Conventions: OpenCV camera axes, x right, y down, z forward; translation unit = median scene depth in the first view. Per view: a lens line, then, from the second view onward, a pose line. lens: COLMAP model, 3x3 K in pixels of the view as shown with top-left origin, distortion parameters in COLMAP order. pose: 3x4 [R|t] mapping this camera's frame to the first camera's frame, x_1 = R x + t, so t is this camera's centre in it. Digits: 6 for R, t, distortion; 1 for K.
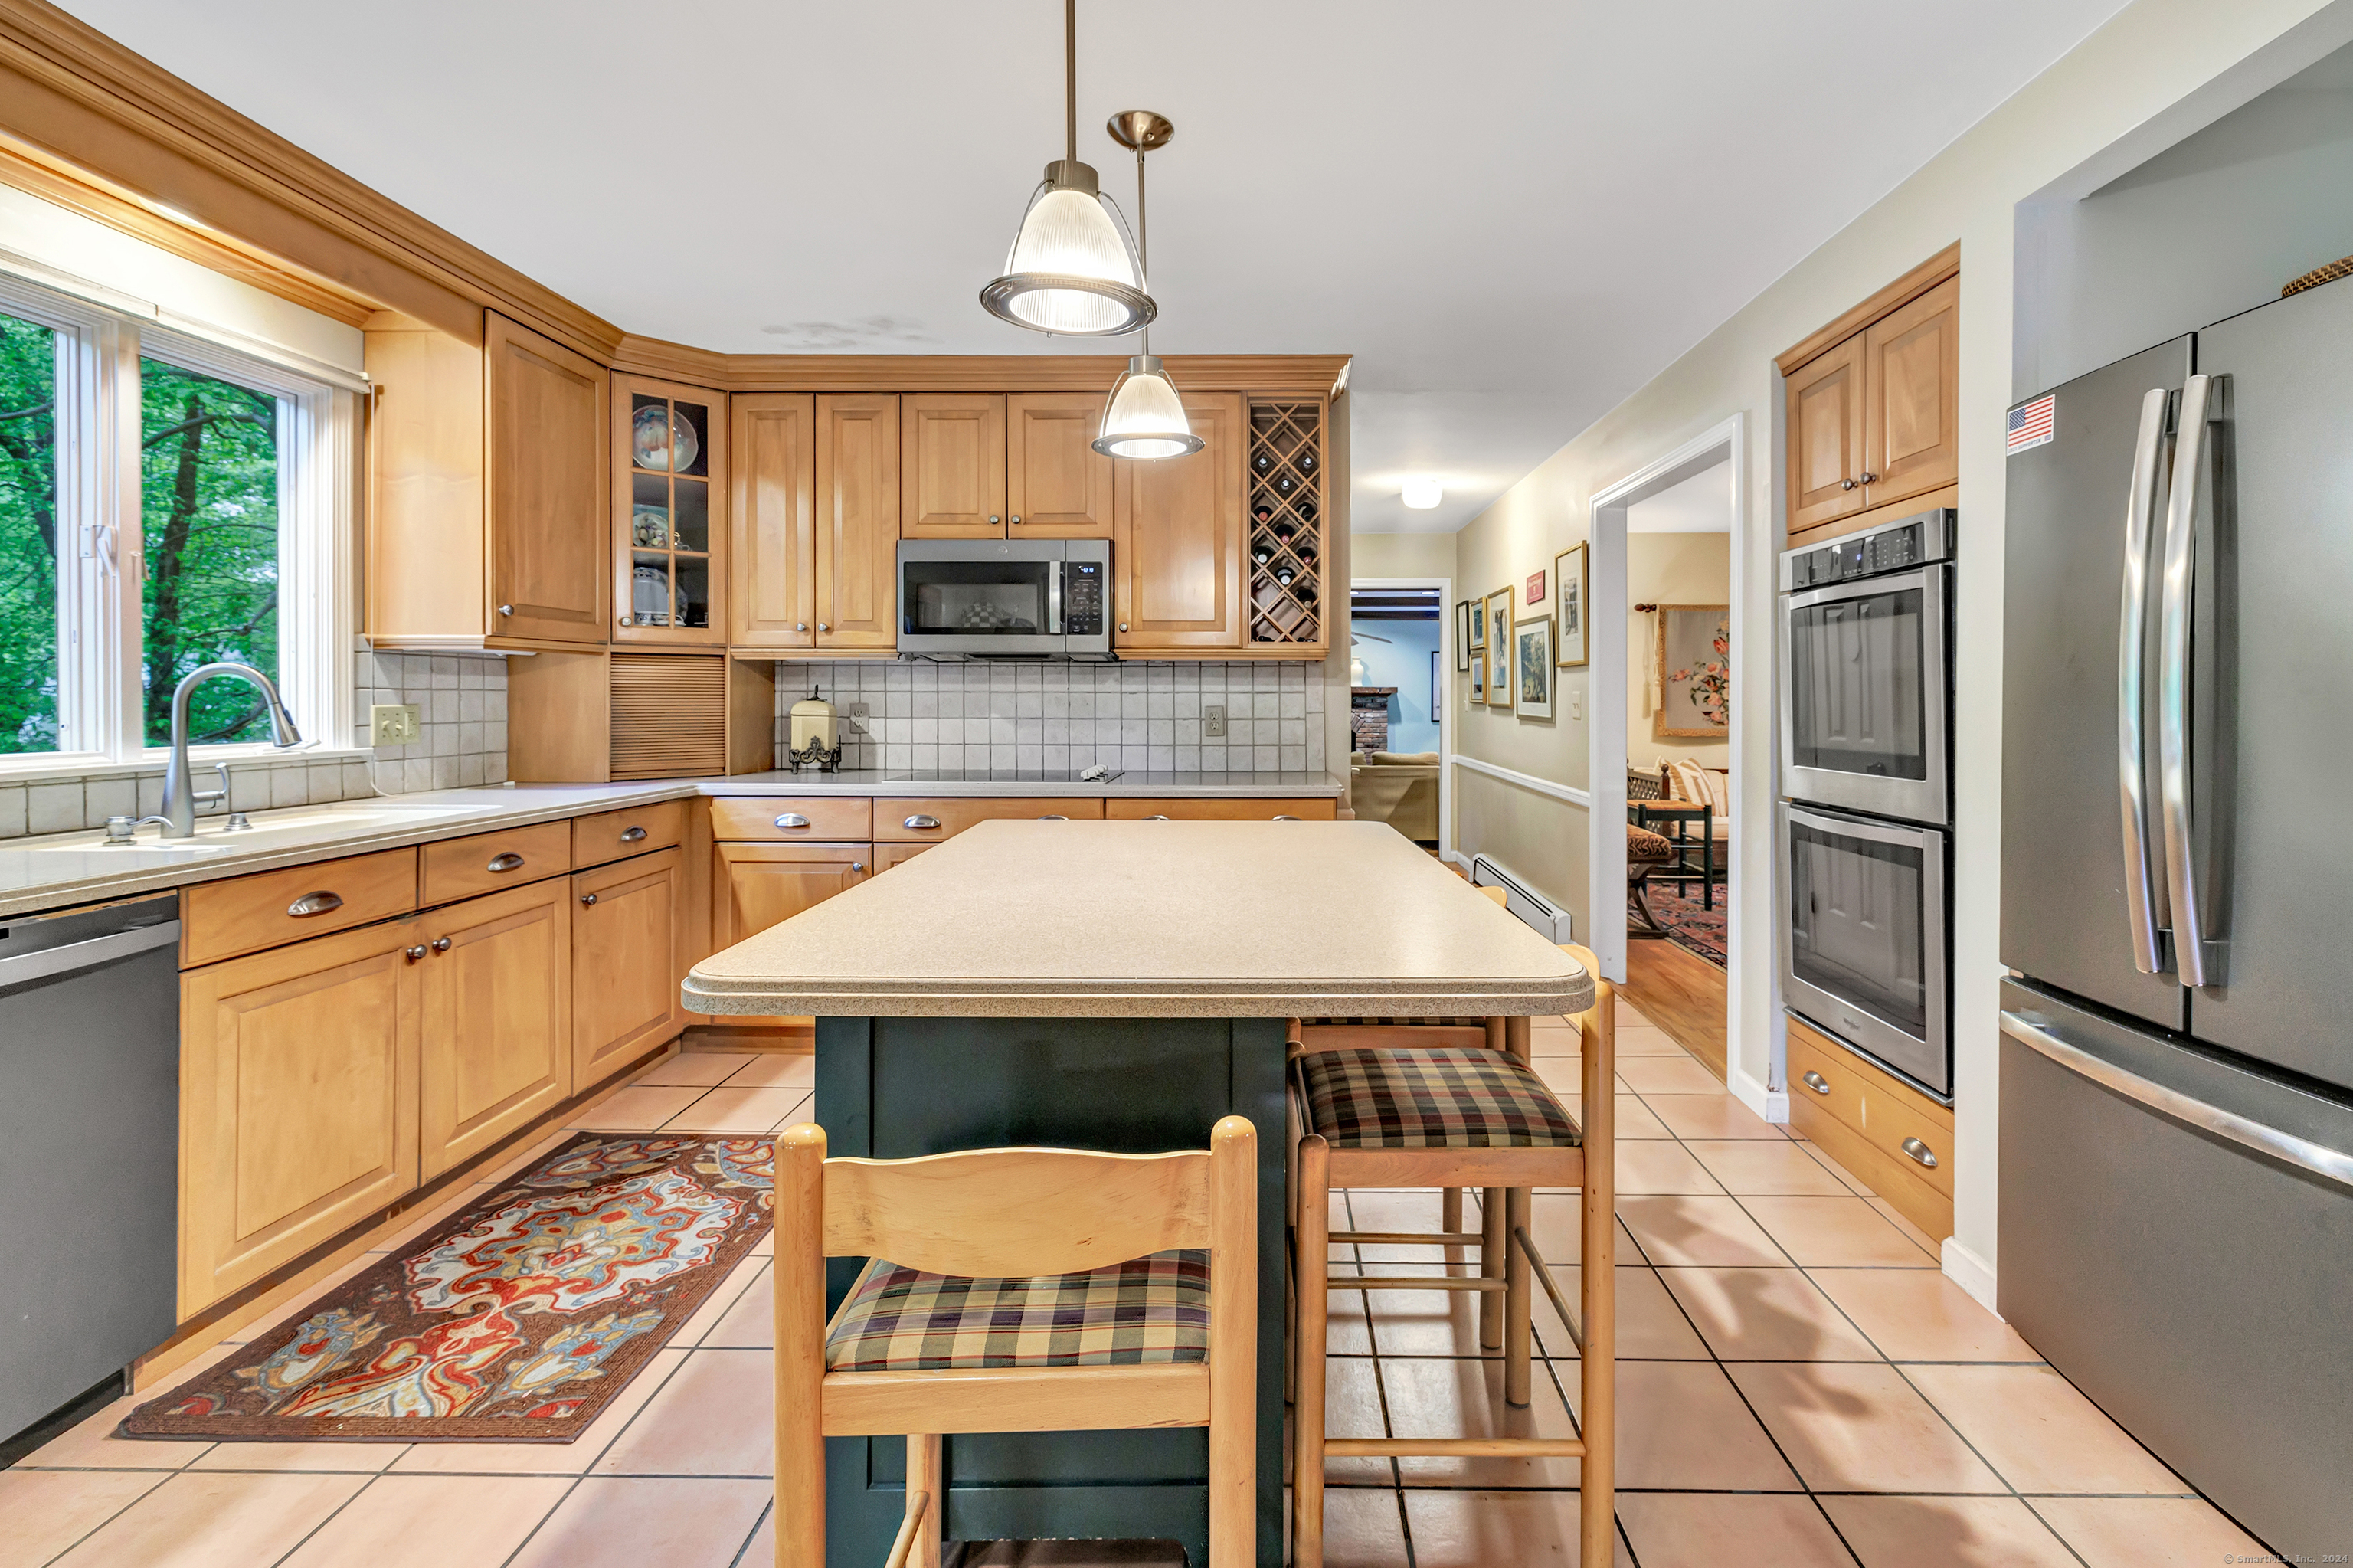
lens RADIAL K [[1049.6, 0, 1223.3], [0, 1049.6, 698.8], [0, 0, 1]] dist [0.000753, -0.000304]
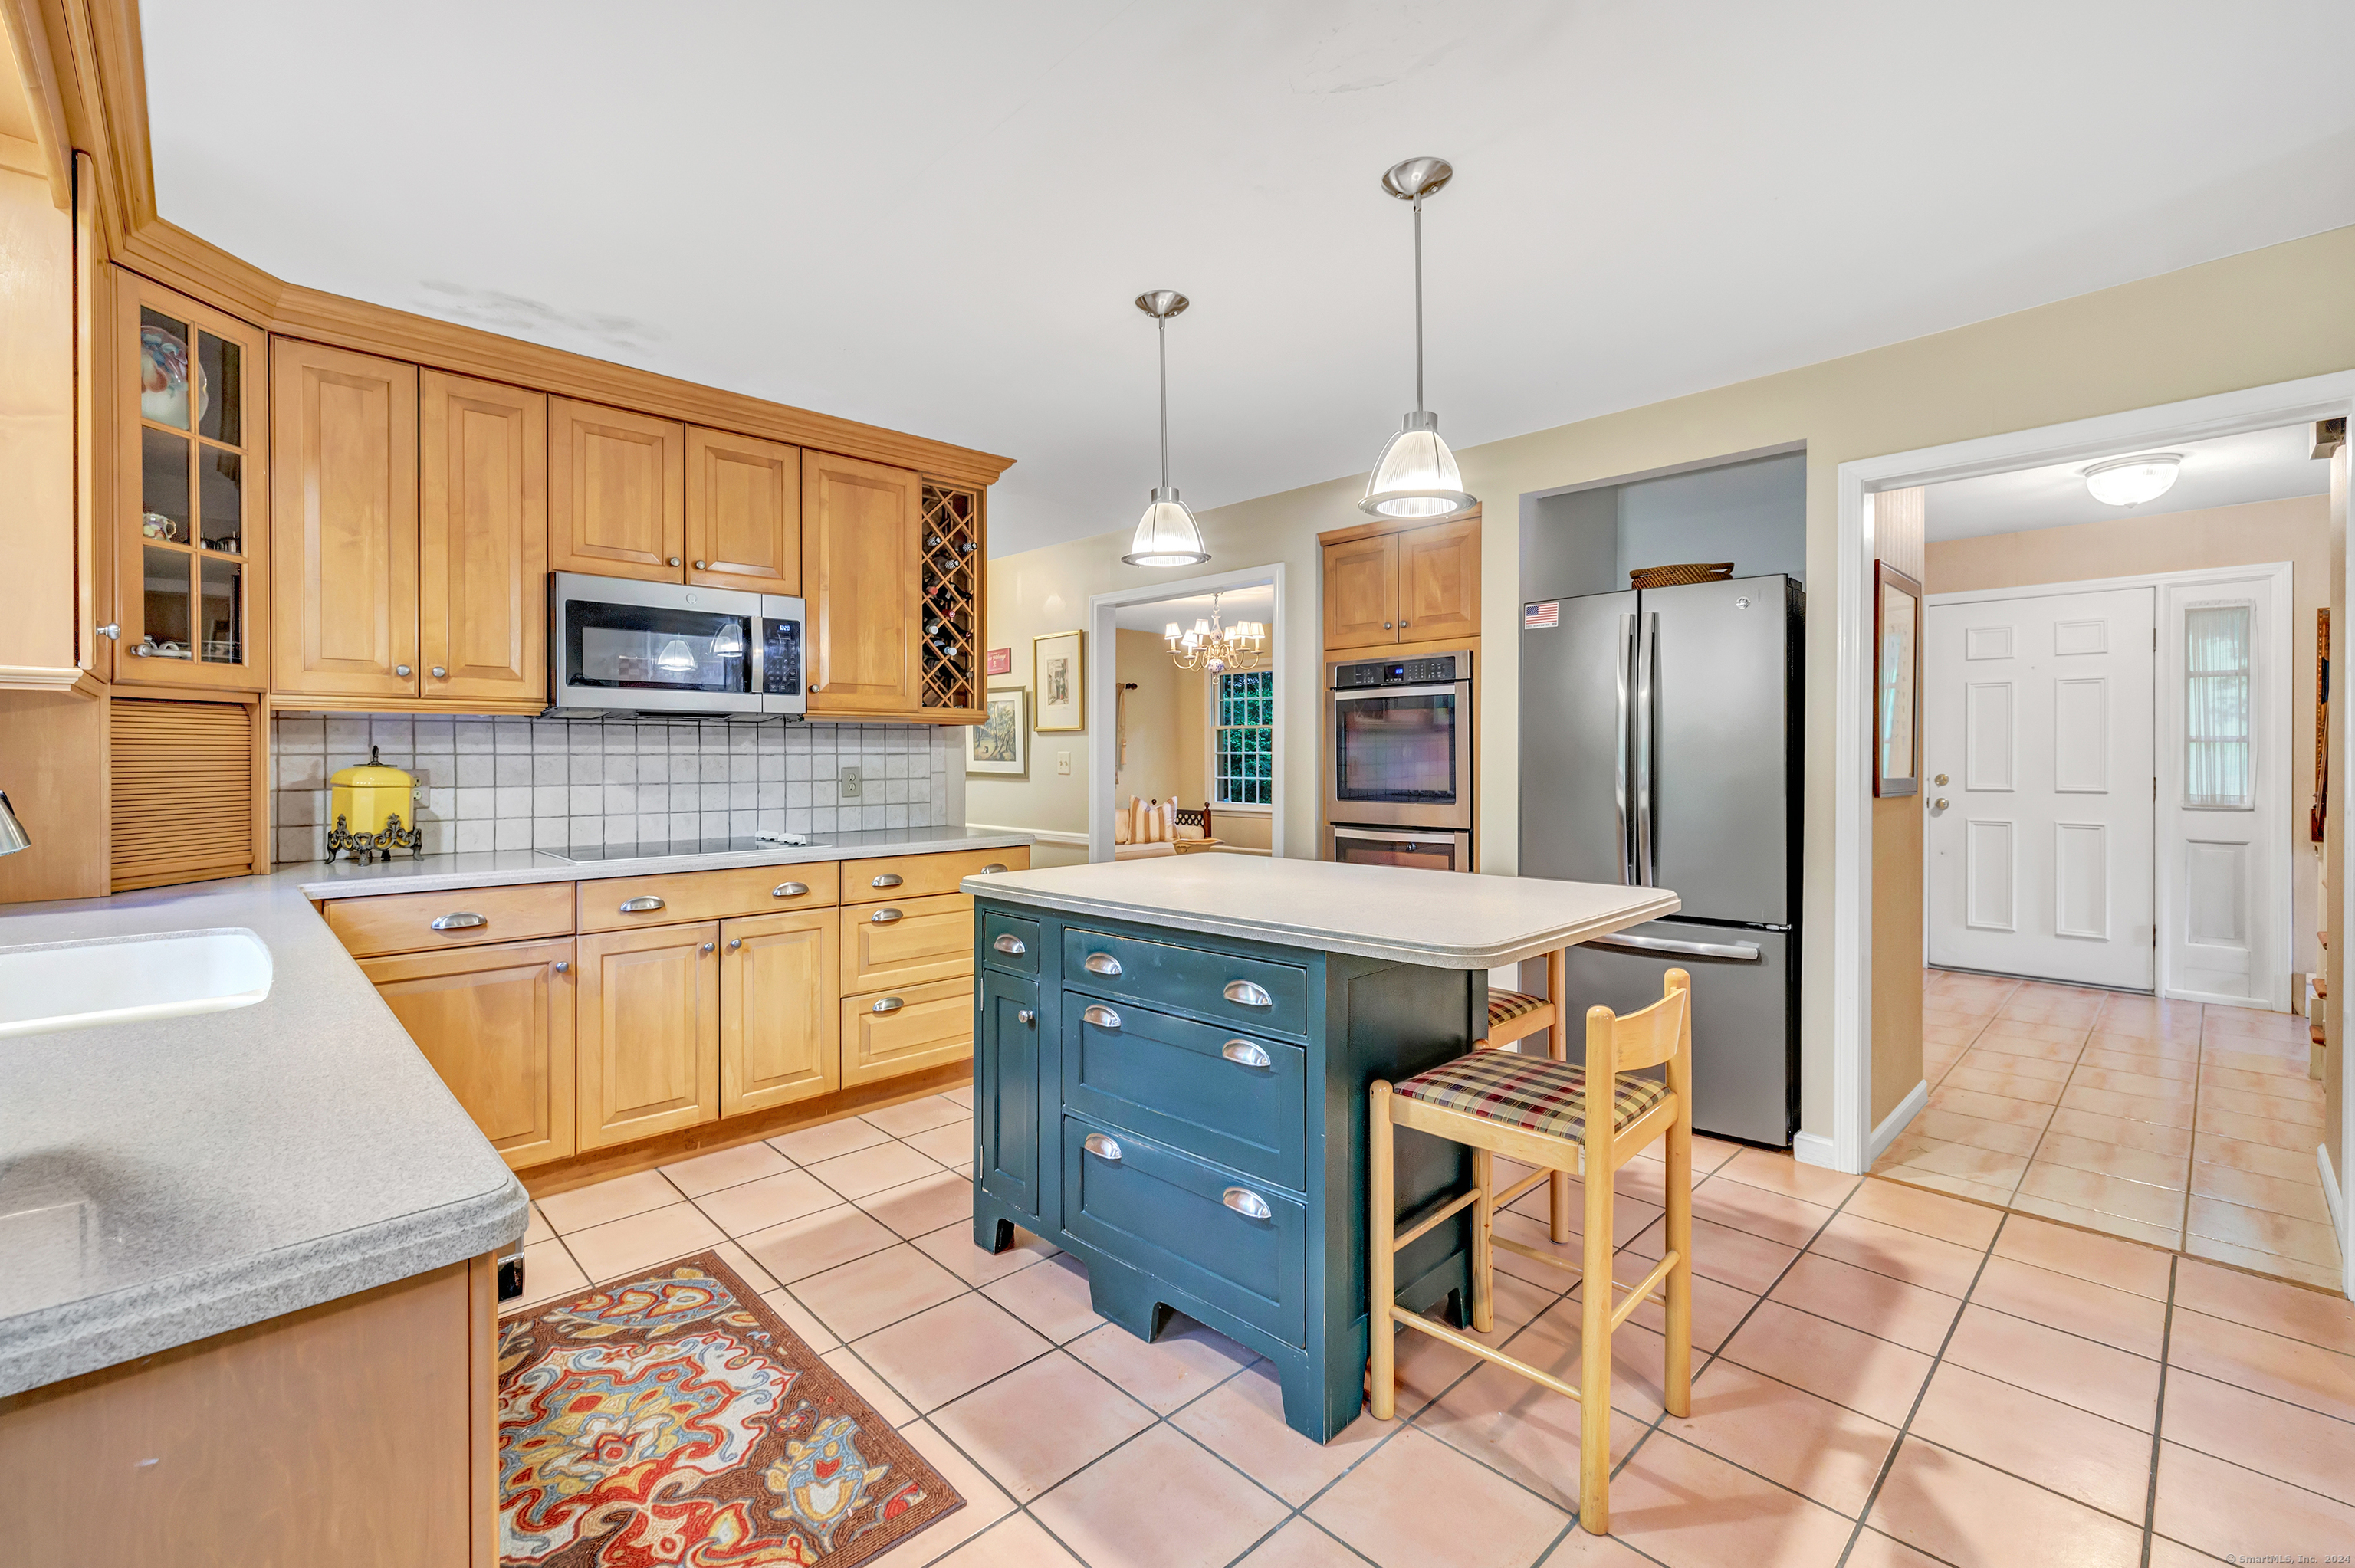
lens RADIAL K [[1029.3, 0, 1190.6], [0, 1029.3, 762.2], [0, 0, 1]] dist [0.000492, -0.000295]
pose [[0.701634, -0.008901, 0.712482, -0.566631], [0.004832, 0.999958, 0.007734, -0.005159], [-0.712521, -0.001984, 0.701648, 0.074713]]
